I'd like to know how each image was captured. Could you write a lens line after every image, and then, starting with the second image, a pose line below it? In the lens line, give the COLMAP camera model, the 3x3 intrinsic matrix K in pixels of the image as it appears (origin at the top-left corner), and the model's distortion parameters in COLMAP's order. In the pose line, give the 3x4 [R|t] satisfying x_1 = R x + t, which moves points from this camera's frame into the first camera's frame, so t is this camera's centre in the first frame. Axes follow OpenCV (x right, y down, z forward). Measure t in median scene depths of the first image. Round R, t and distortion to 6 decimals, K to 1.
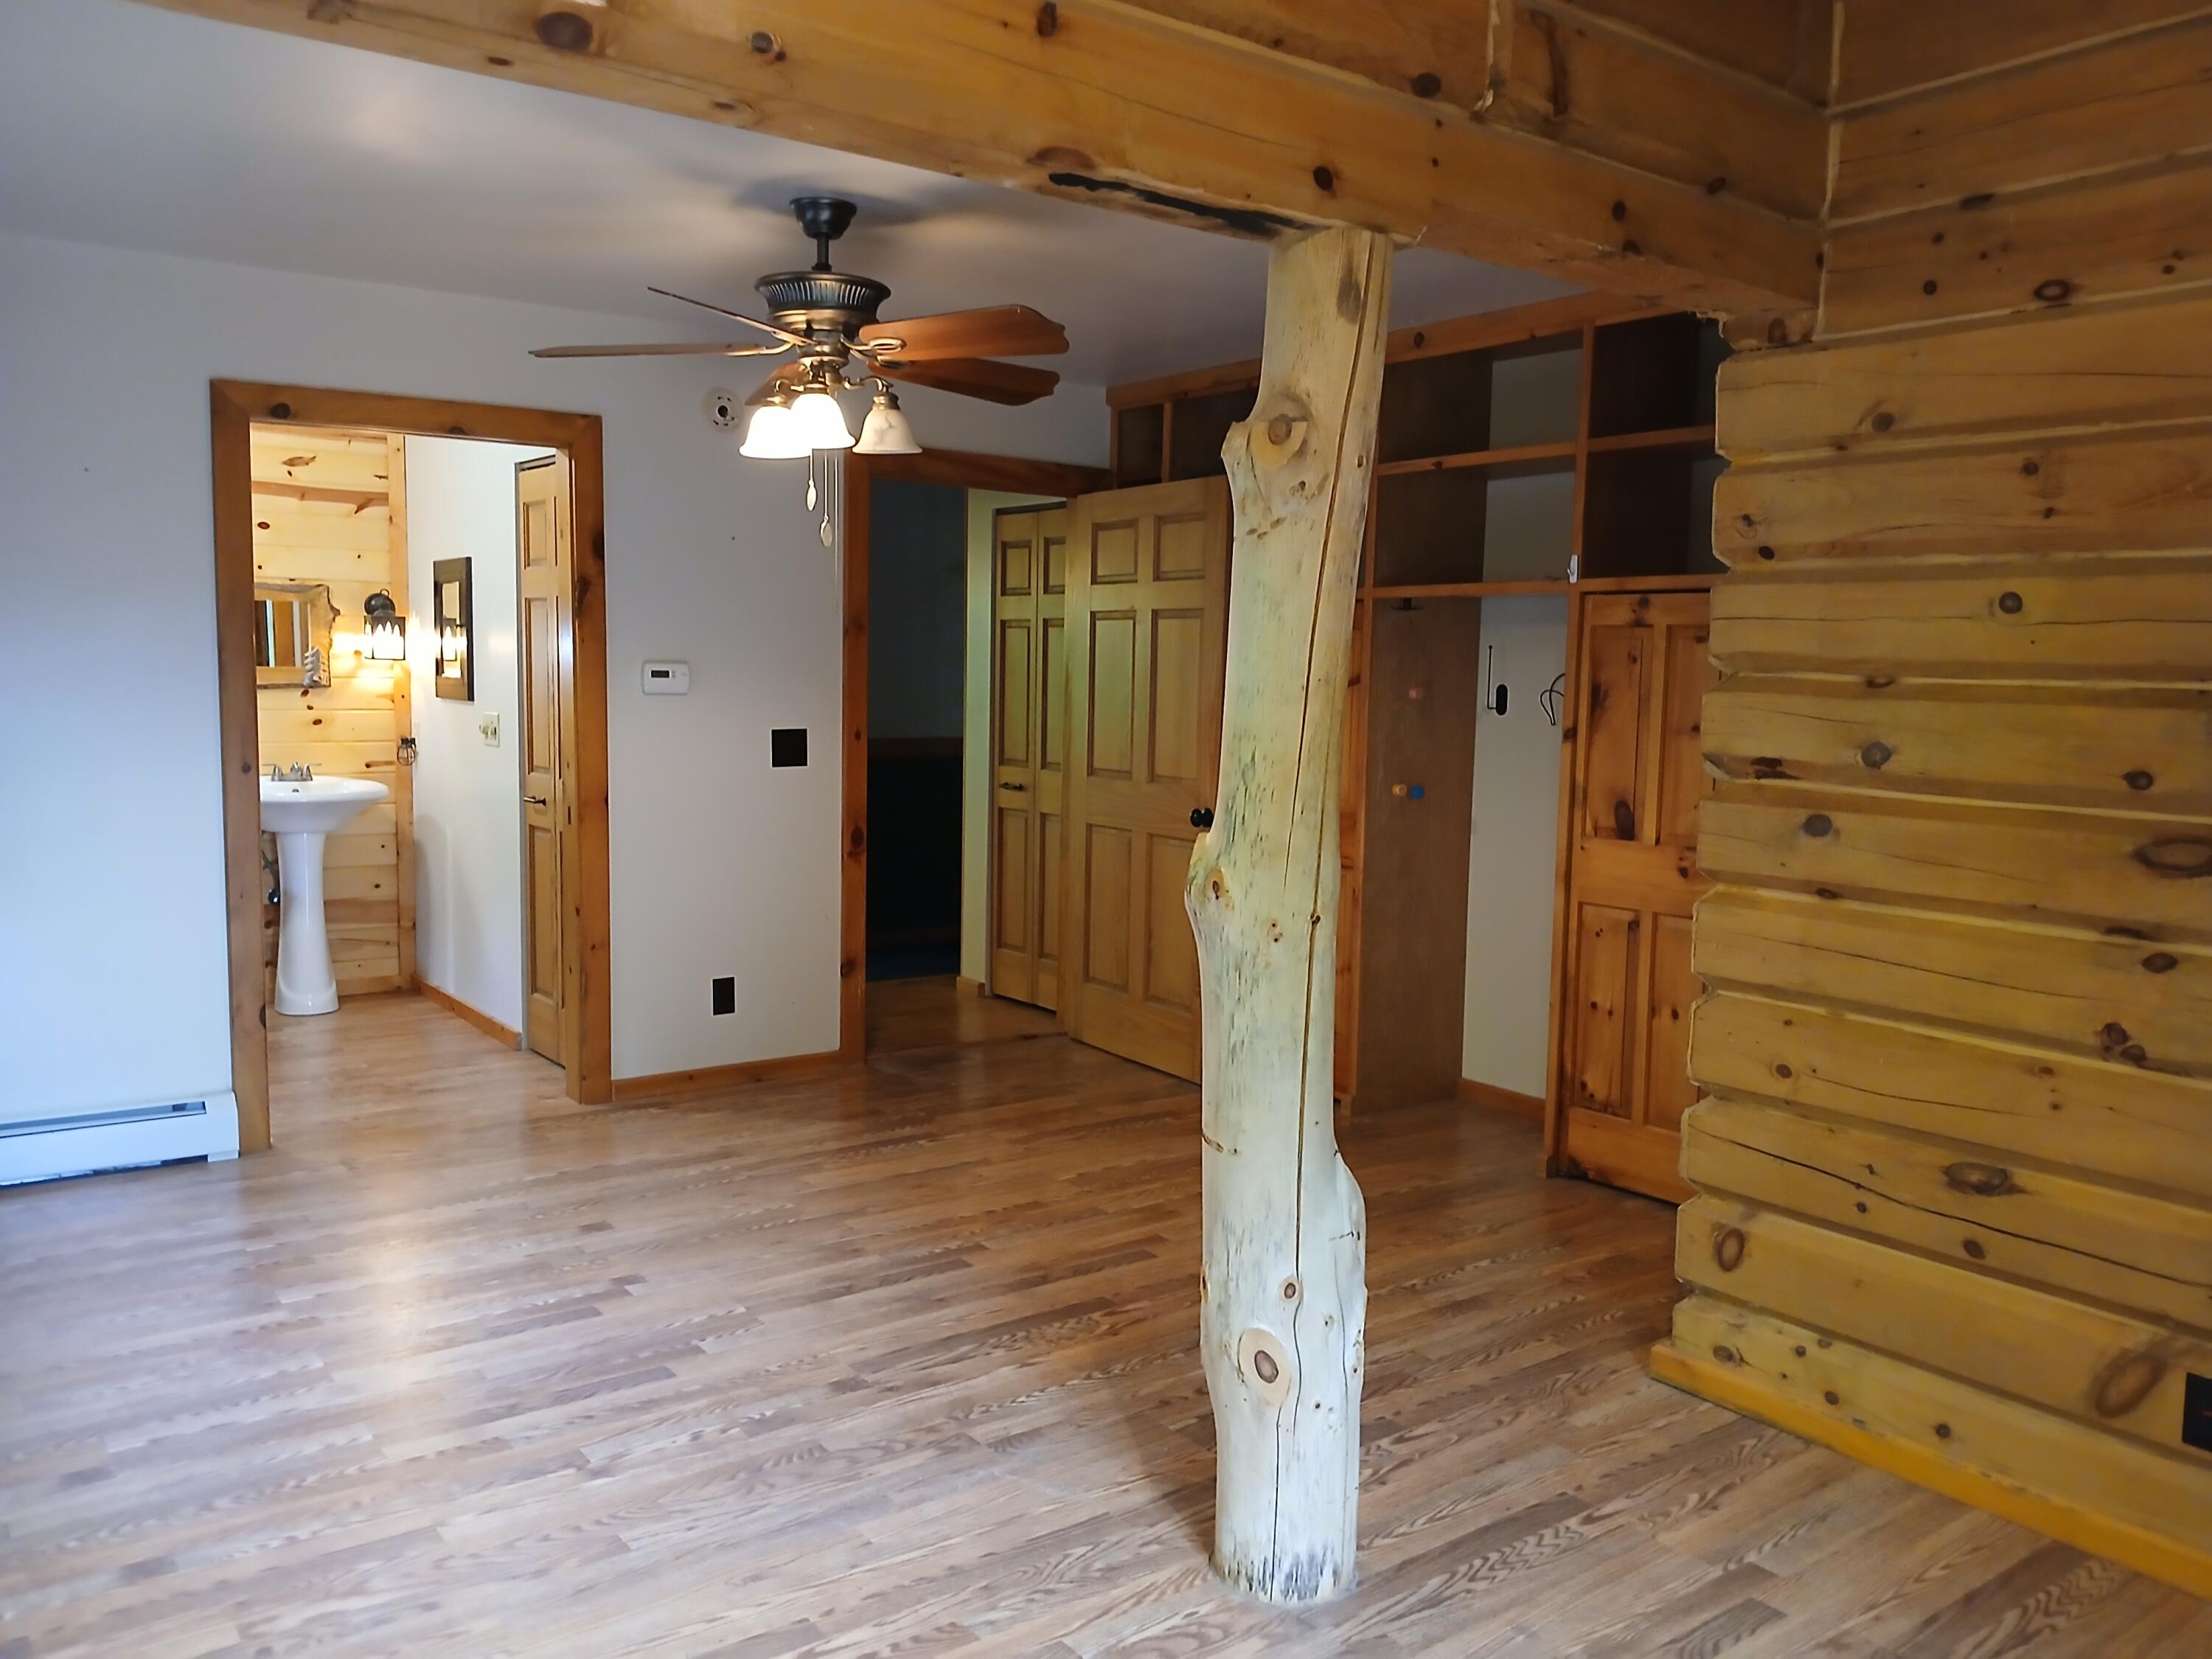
lens RADIAL K [[1696.7, 0, 1102.3], [0, 1696.7, 829.8], [0, 0, 1]] dist [0.114608, -0.239726]
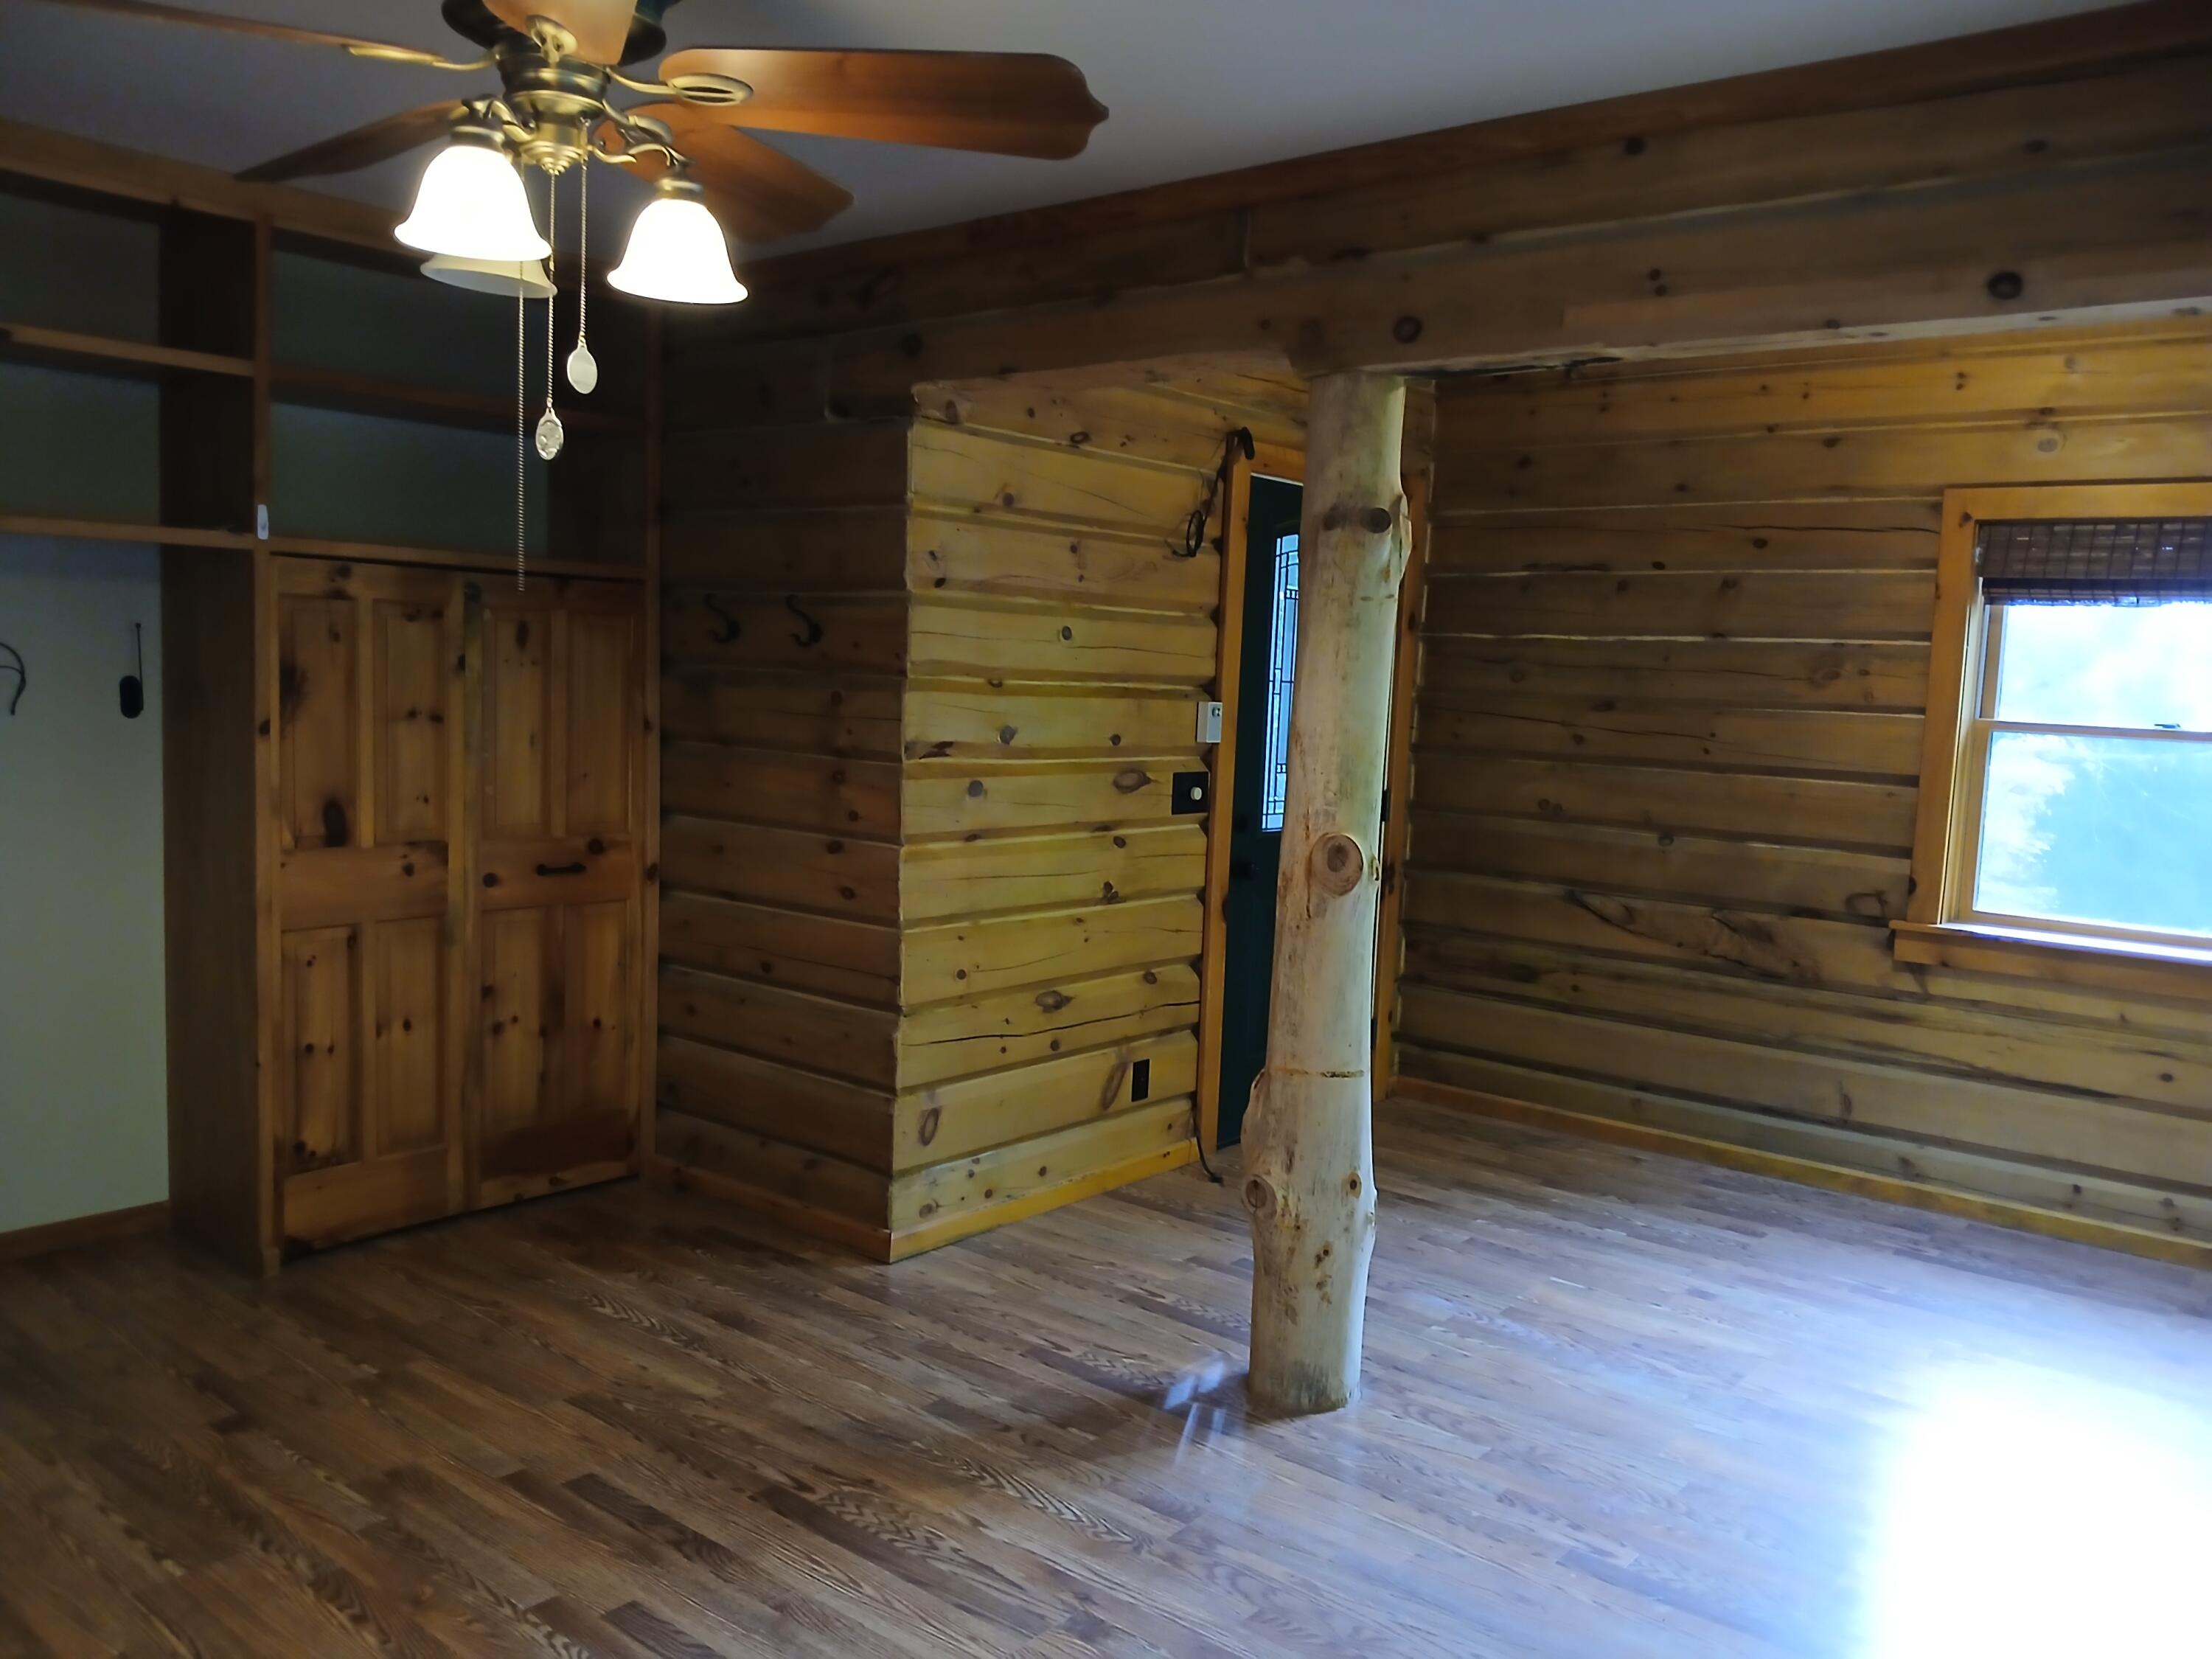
lens RADIAL K [[1696.7, 0, 1102.3], [0, 1696.7, 829.8], [0, 0, 1]] dist [0.114608, -0.239726]
pose [[-0.237224, -0.119455, 0.964083, -0.903082], [0.049714, 0.989618, 0.134852, -0.145909], [-0.970182, 0.079919, -0.228822, 1.204699]]
